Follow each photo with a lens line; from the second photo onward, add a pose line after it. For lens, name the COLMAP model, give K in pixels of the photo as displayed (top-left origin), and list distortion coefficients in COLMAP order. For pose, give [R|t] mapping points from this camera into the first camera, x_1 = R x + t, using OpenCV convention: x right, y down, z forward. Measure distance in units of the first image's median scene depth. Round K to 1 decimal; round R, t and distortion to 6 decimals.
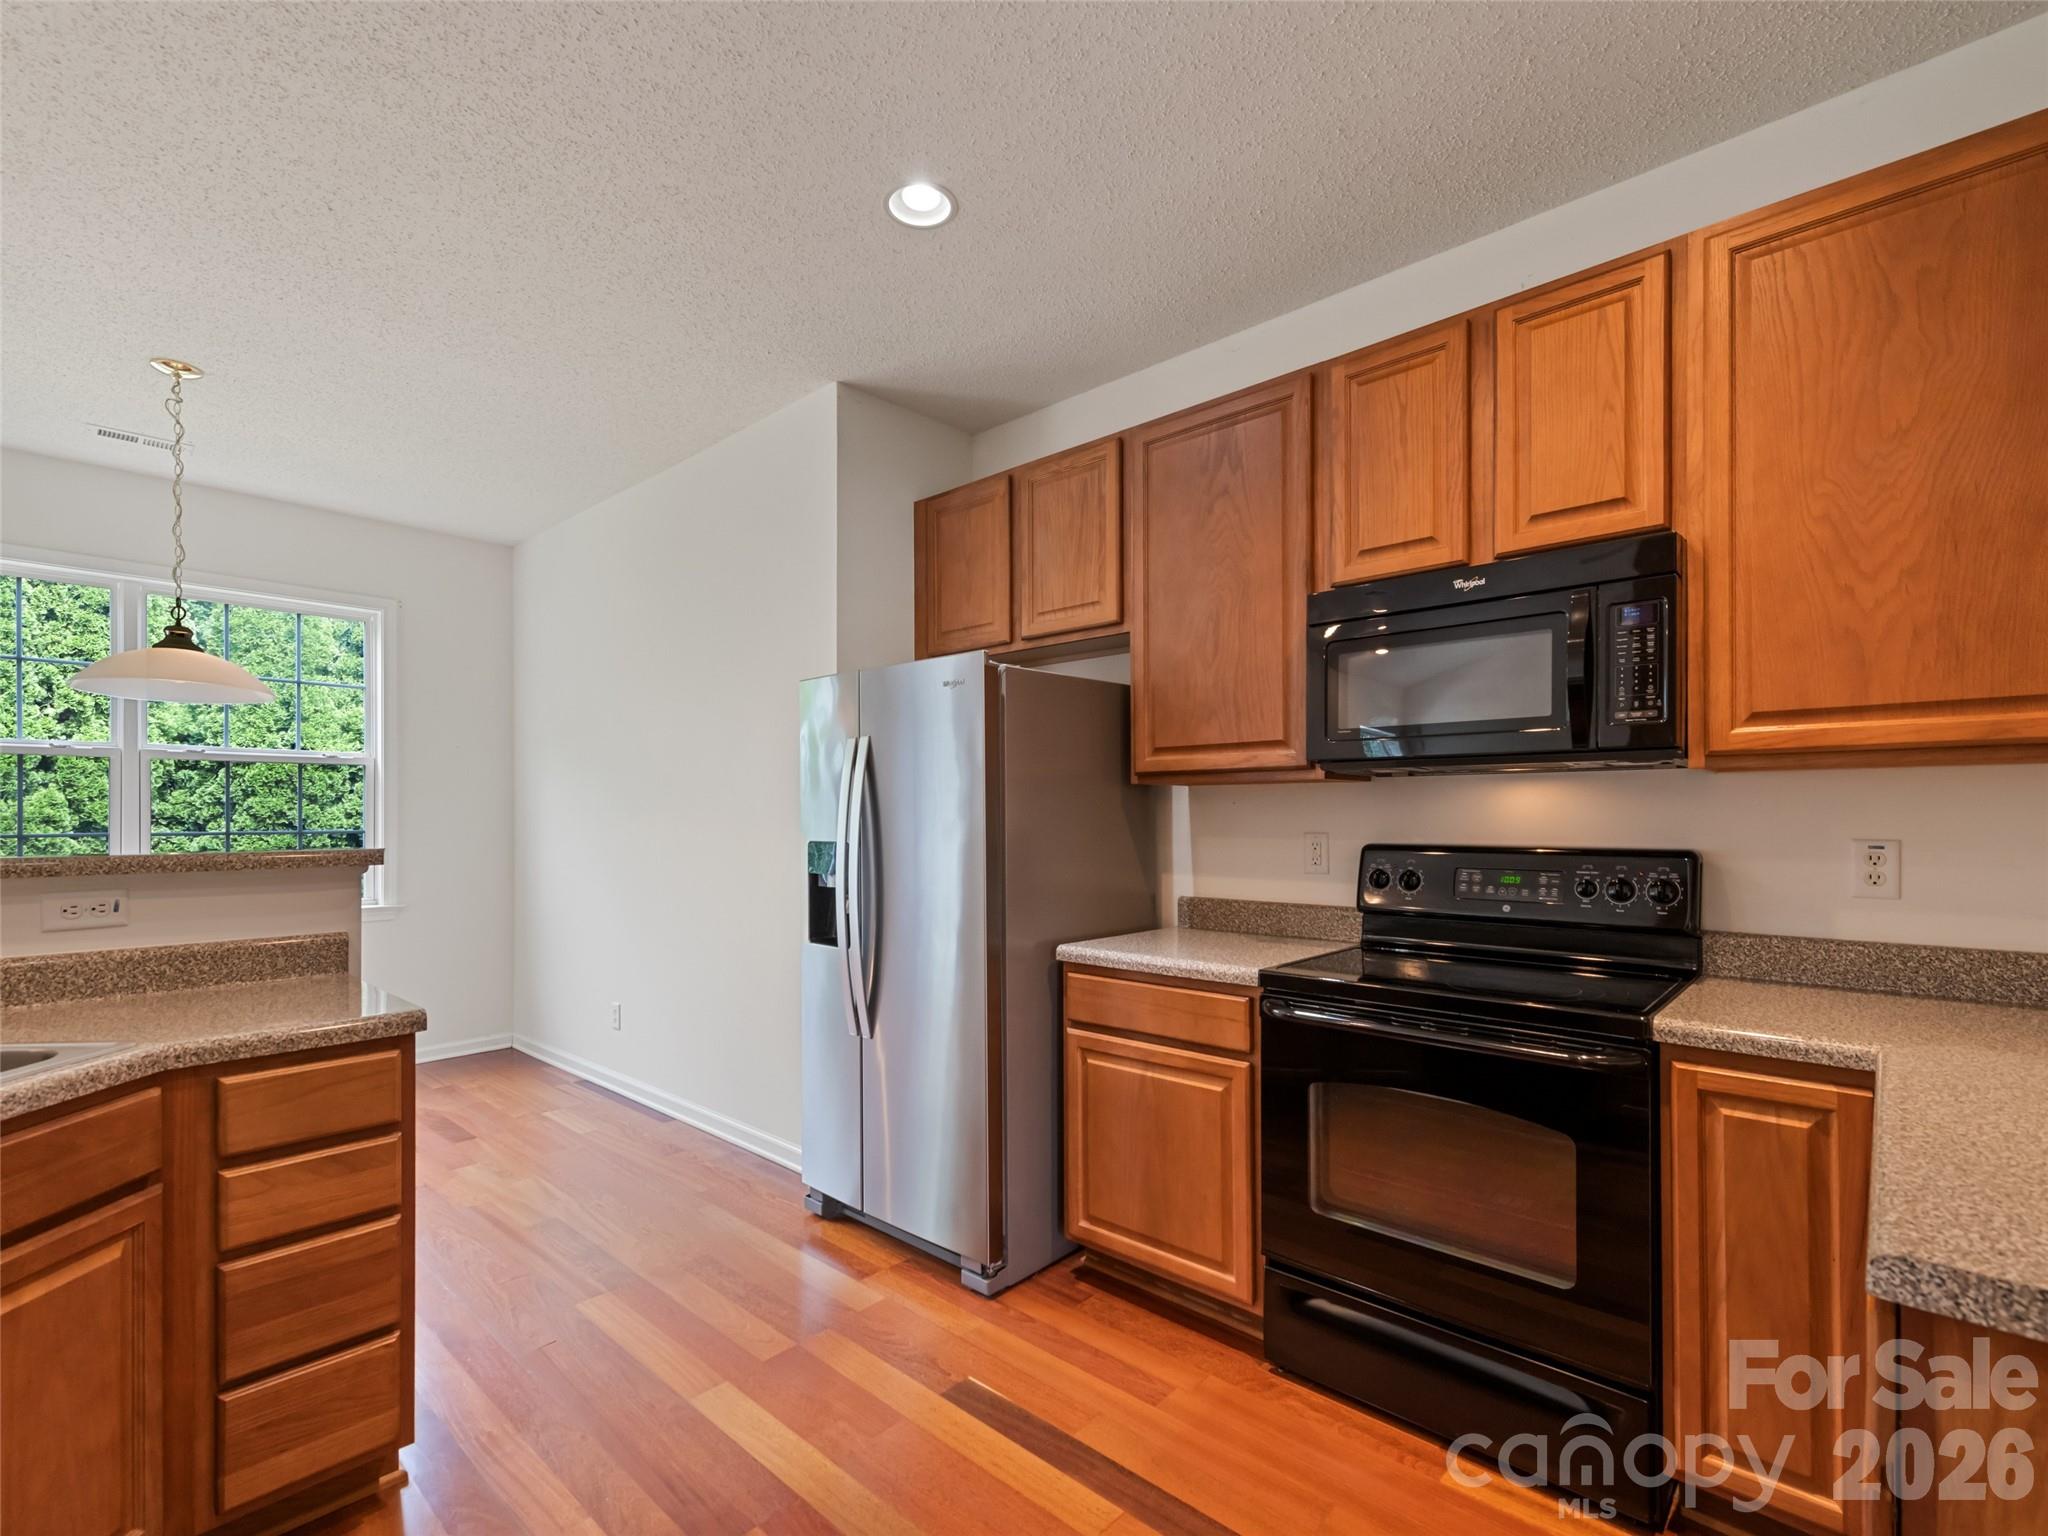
lens RADIAL K [[919.0, 0, 1026.7], [0, 919.0, 810.5], [0, 0, 1]] dist [0.001113, -0.000291]
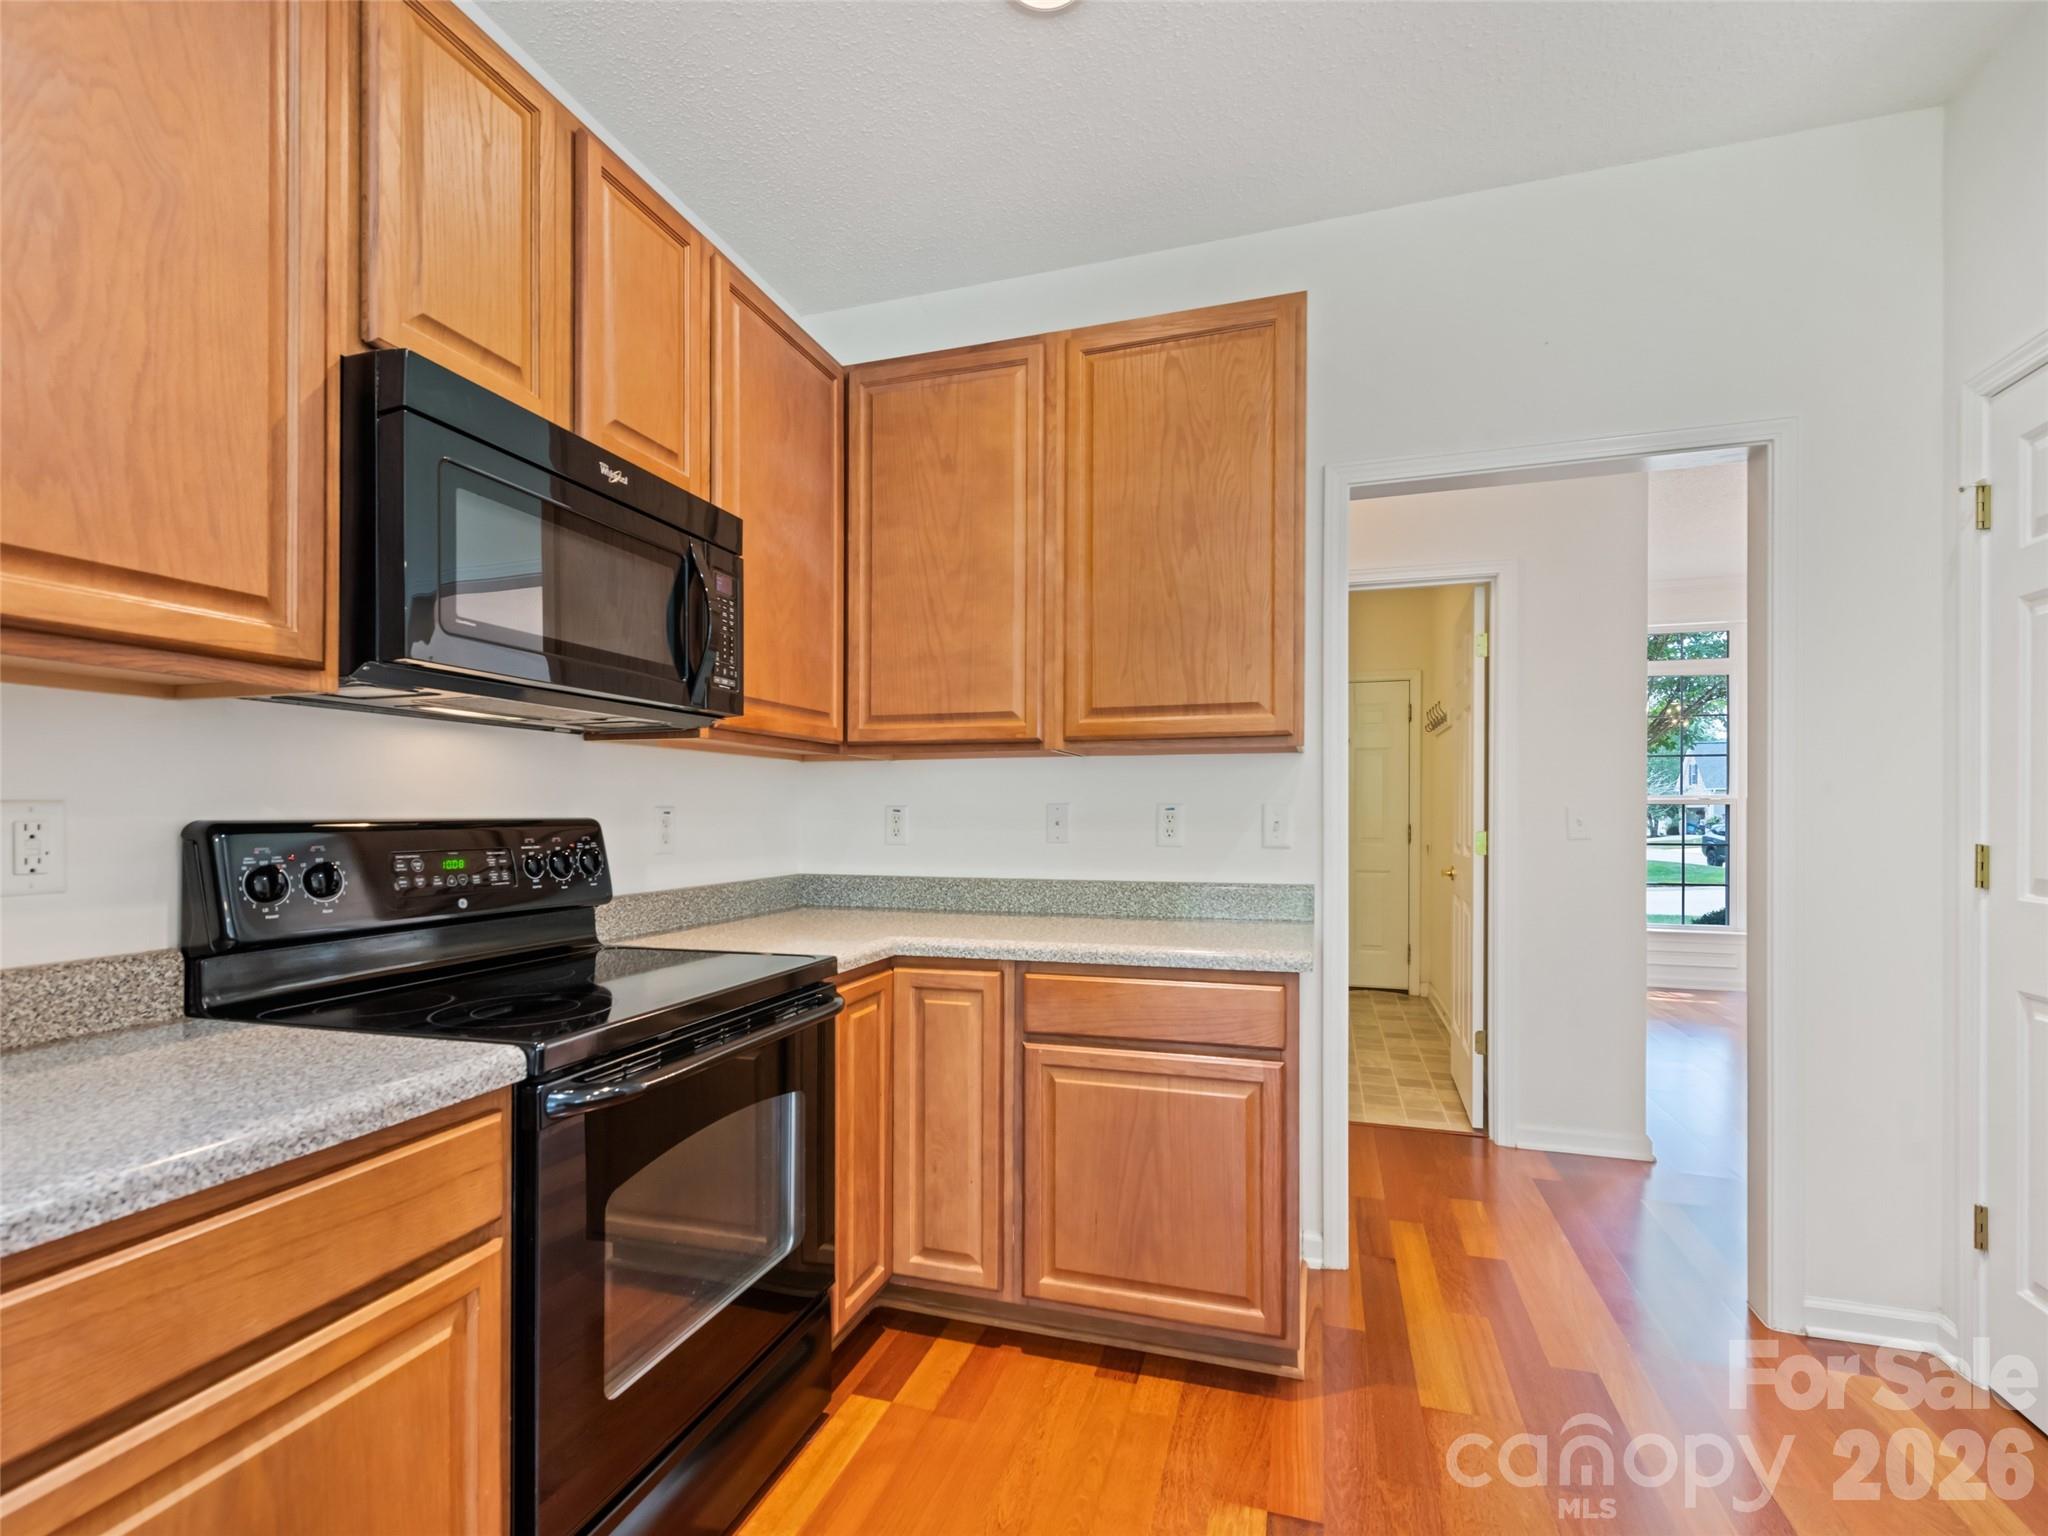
lens RADIAL K [[933.1, 0, 1024.8], [0, 933.1, 810.2], [0, 0, 1]] dist [0.015898, -0.005592]
pose [[-0.416238, 0.004200, 0.909246, -0.365587], [-0.002912, 0.999978, -0.005952, 0.038114], [-0.909251, -0.005125, -0.416217, 0.965763]]
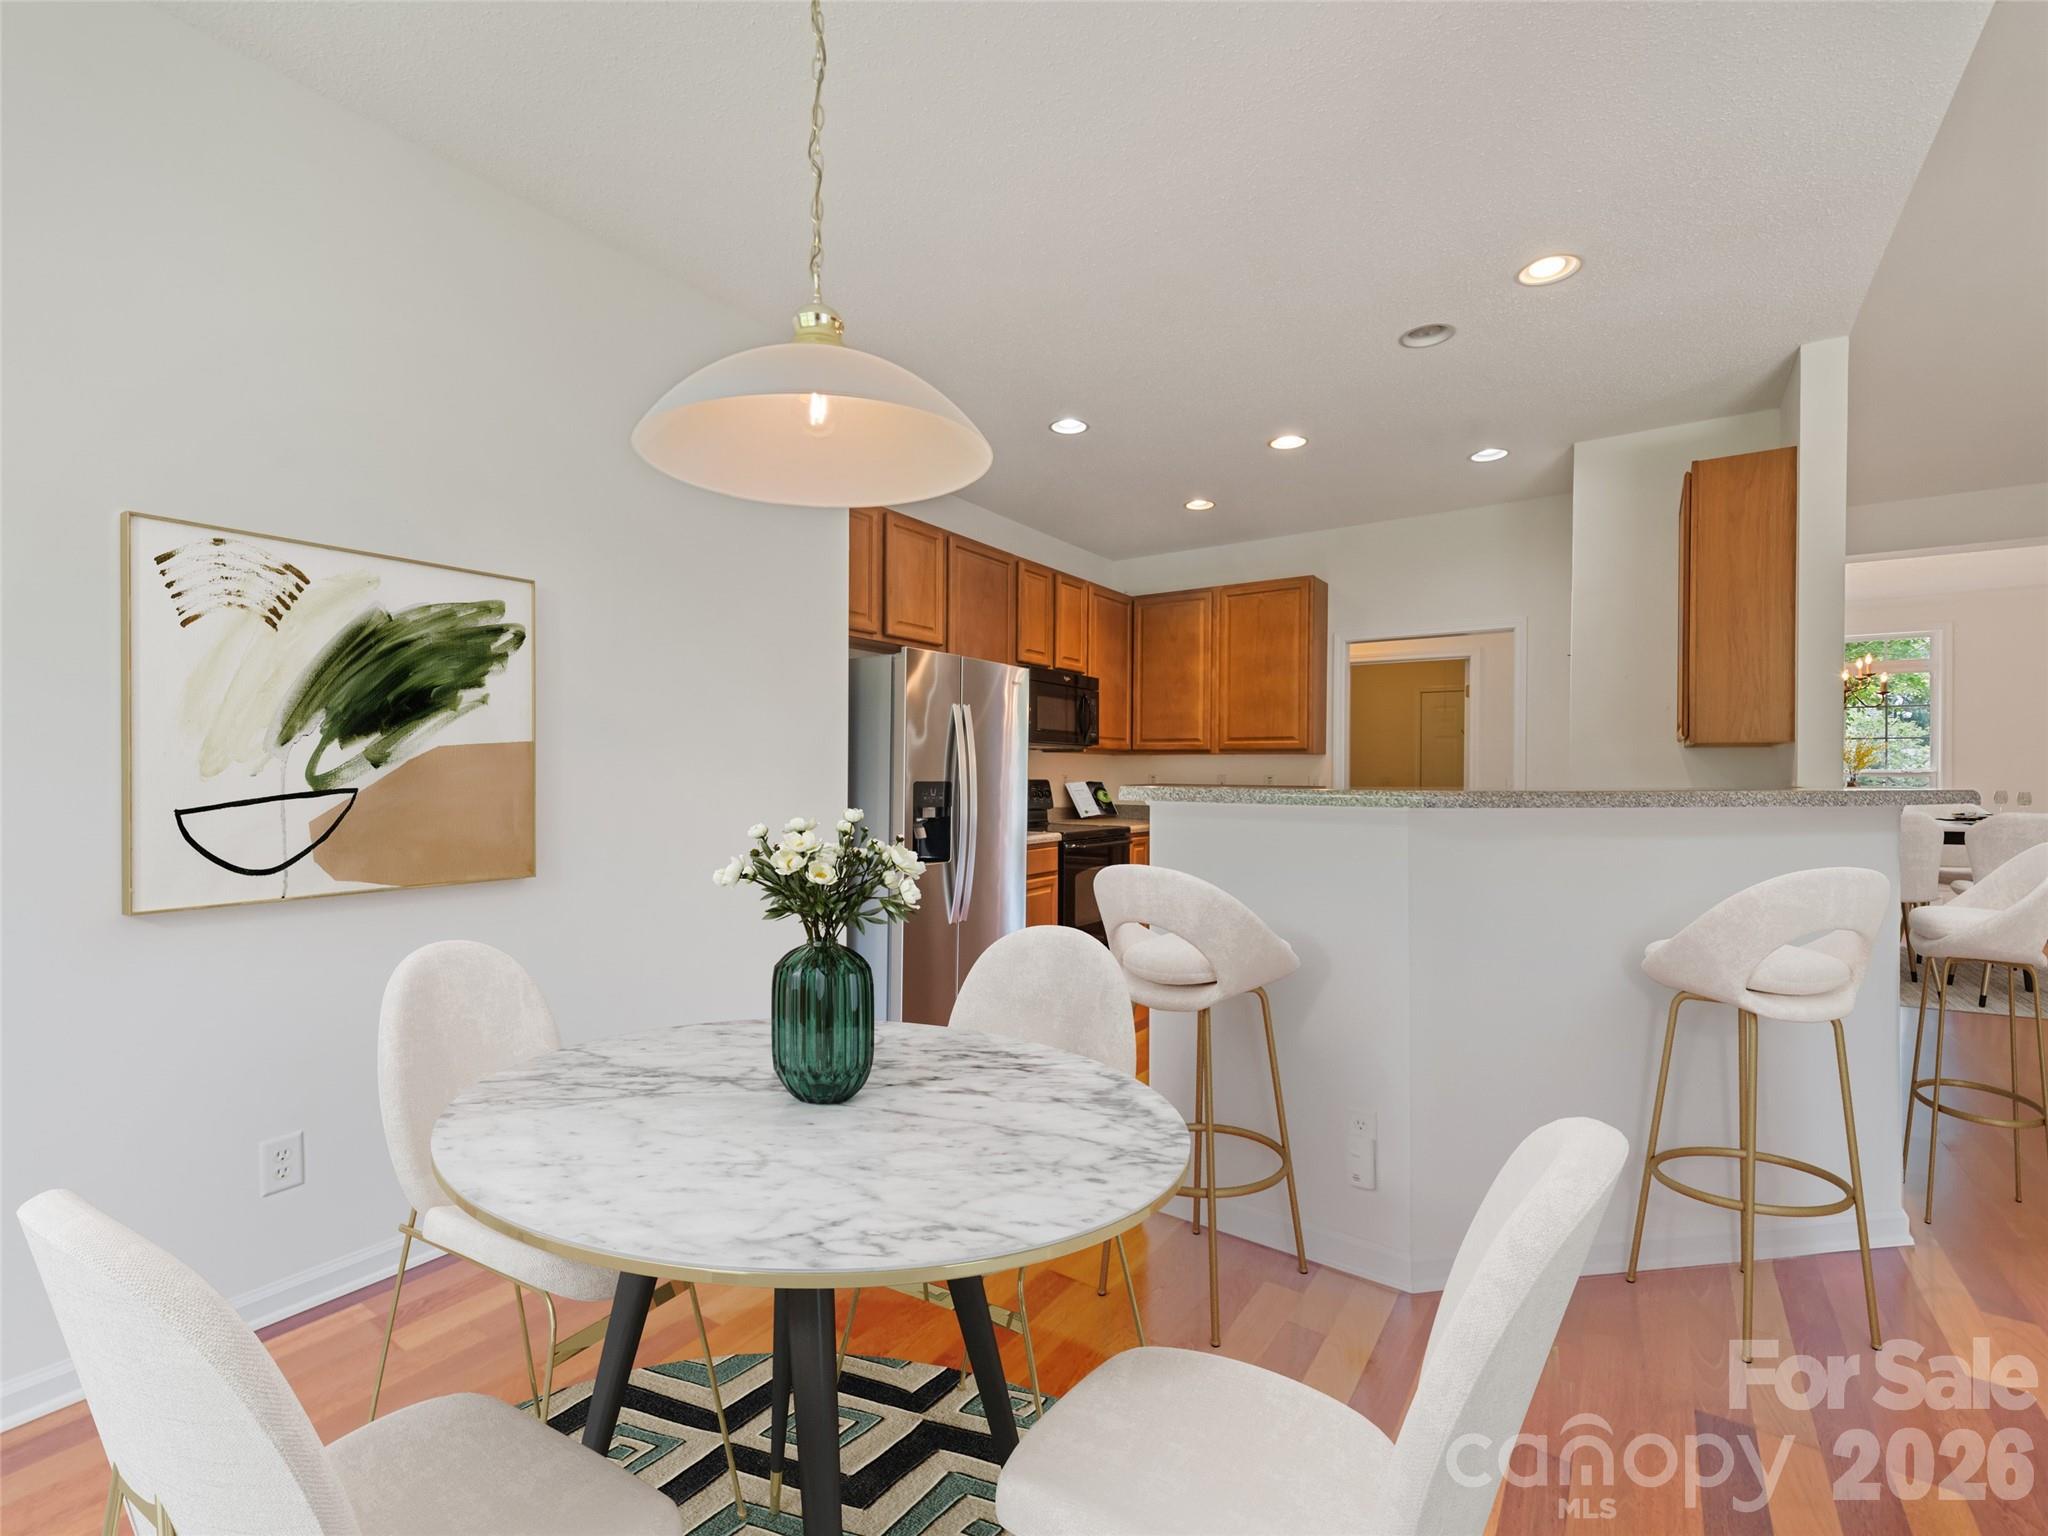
lens RADIAL K [[894.9, 0, 1022.7], [0, 894.9, 778.5], [0, 0, 1]] dist [-0.000487, -0.000438]
pose [[-0.130030, -0.004840, 0.991498, -1.960444], [-0.009939, 0.999944, 0.003578, 0.030103], [-0.991460, -0.009389, -0.130070, 1.390803]]
